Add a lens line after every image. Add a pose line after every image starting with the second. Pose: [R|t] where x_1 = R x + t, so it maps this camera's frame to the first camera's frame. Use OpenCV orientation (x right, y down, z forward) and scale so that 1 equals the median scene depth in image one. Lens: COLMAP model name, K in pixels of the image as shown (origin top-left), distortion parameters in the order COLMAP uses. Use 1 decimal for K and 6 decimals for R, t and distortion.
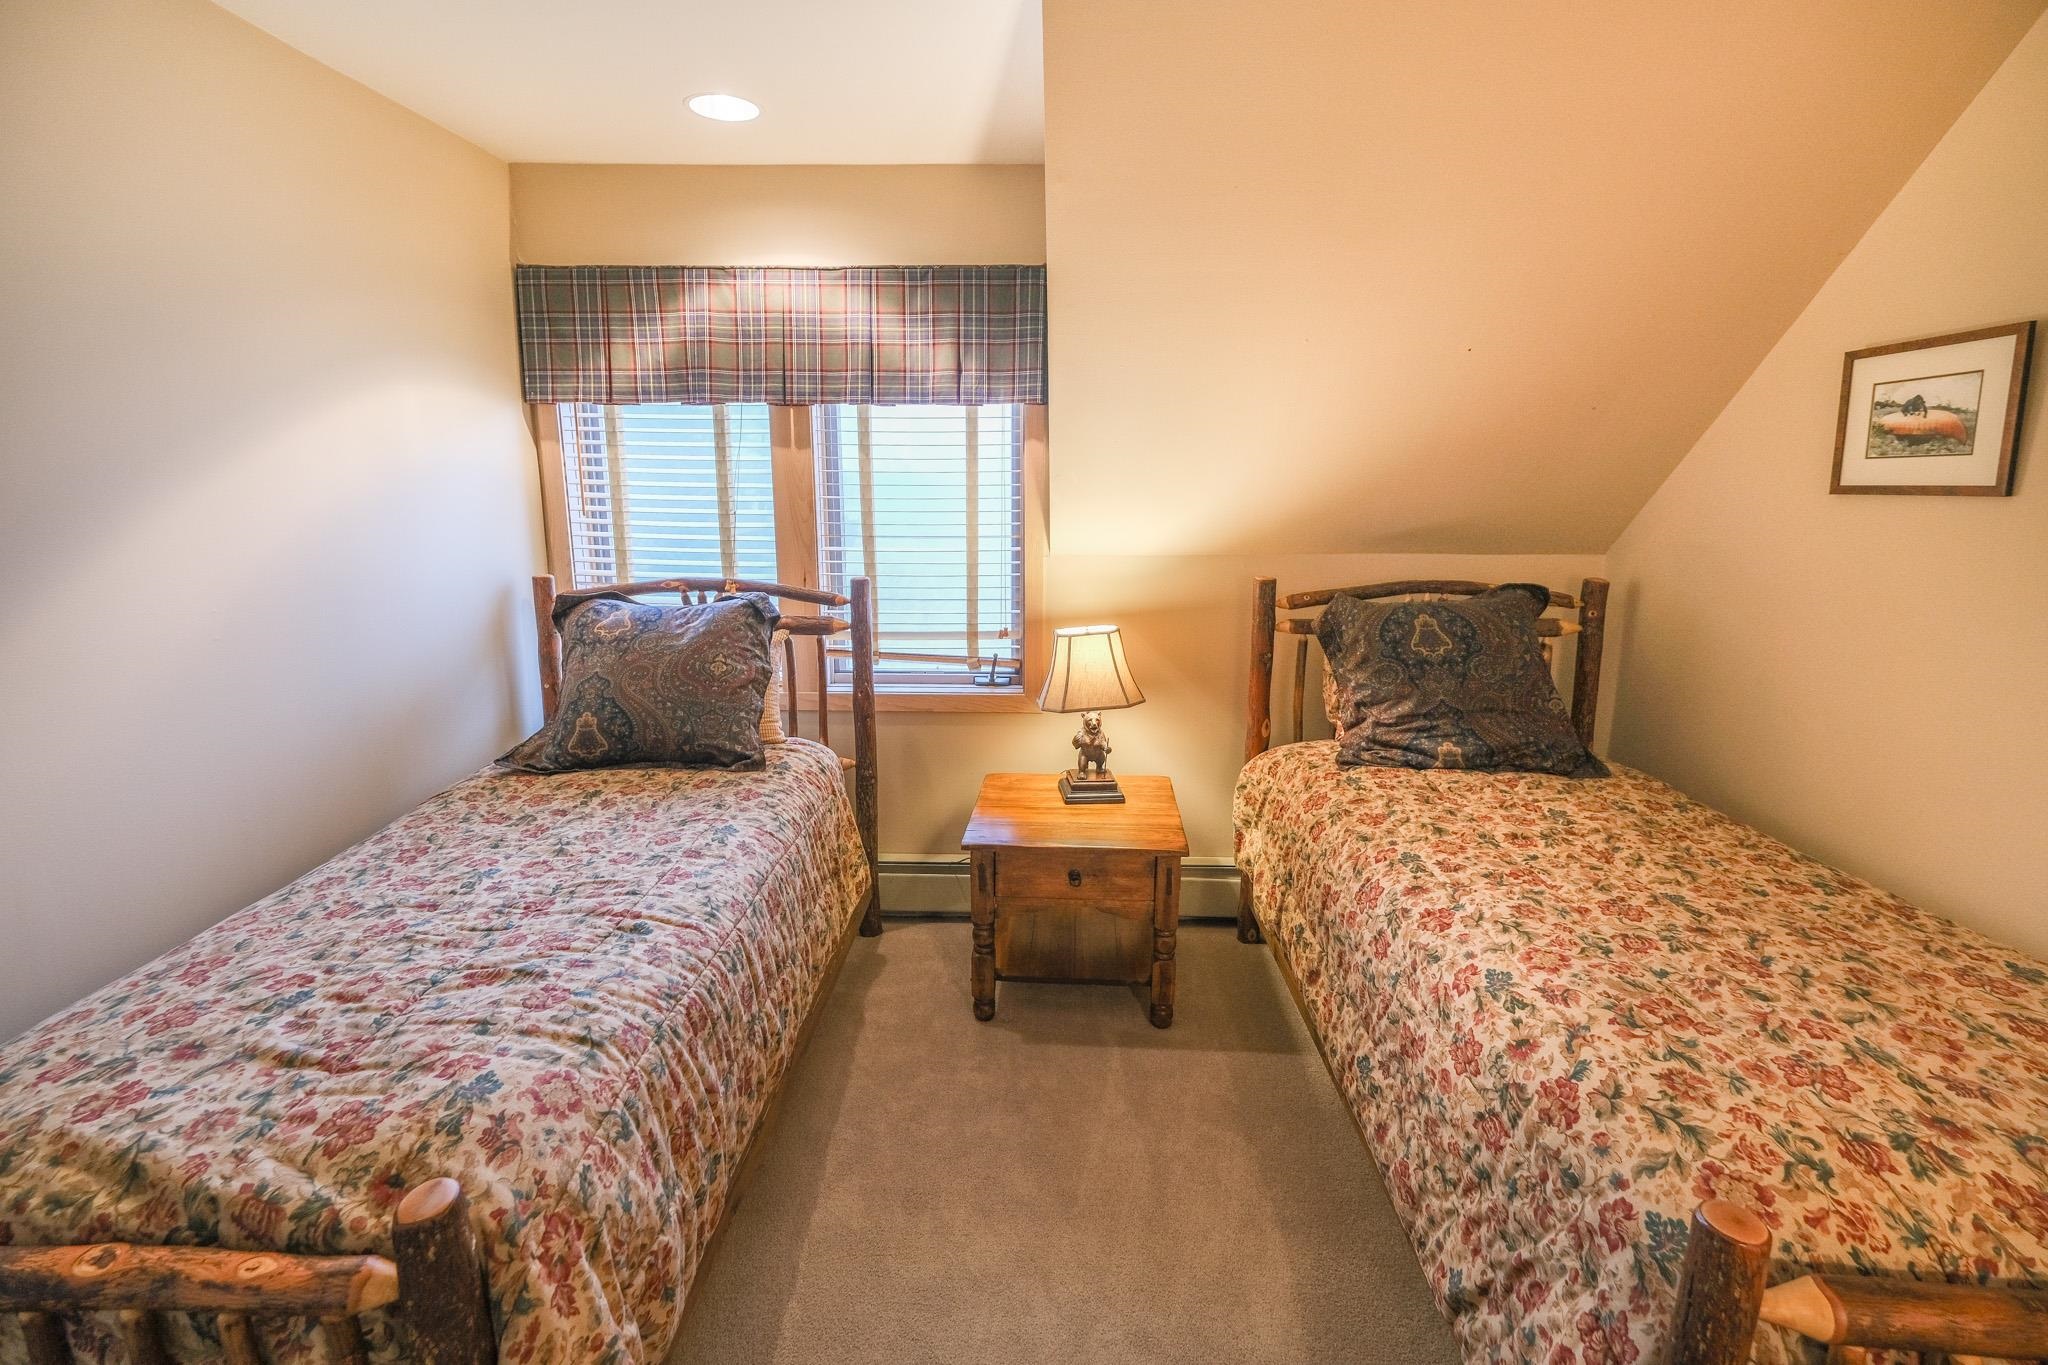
lens RADIAL K [[892.6, 0, 1036.5], [0, 892.6, 651.8], [0, 0, 1]] dist [-0.005264, 0.000600]
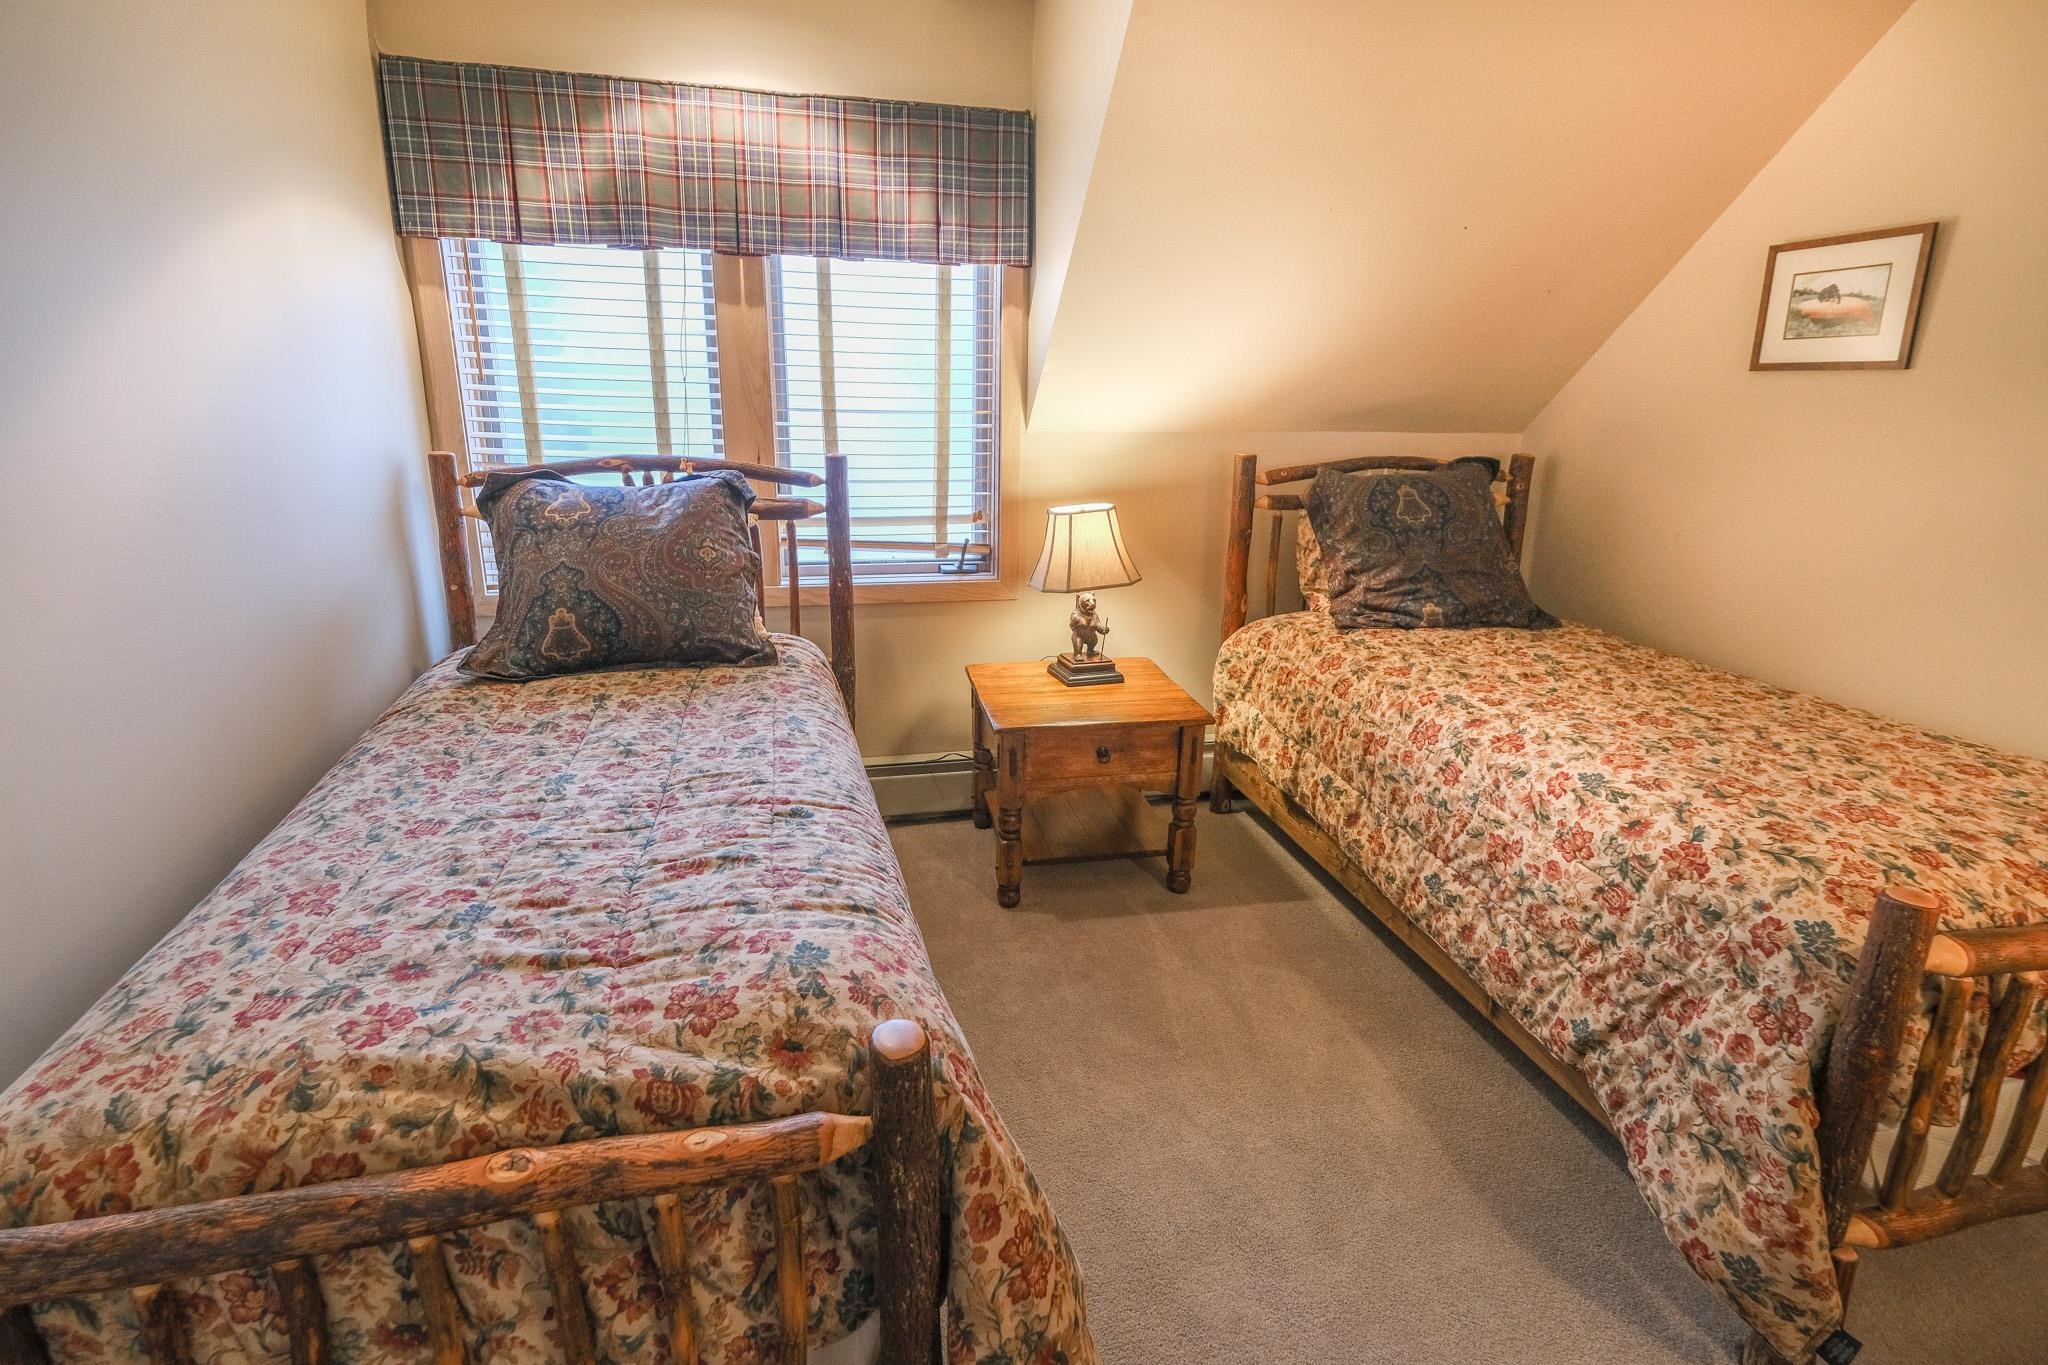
lens RADIAL K [[958.2, 0, 1028.3], [0, 958.2, 649.6], [0, 0, 1]] dist [-0.004934, -0.000443]
pose [[0.967948, -0.051332, 0.245848, -0.388264], [0.030878, 0.995787, 0.086343, 0.054772], [-0.249244, -0.075984, 0.965455, -0.003981]]
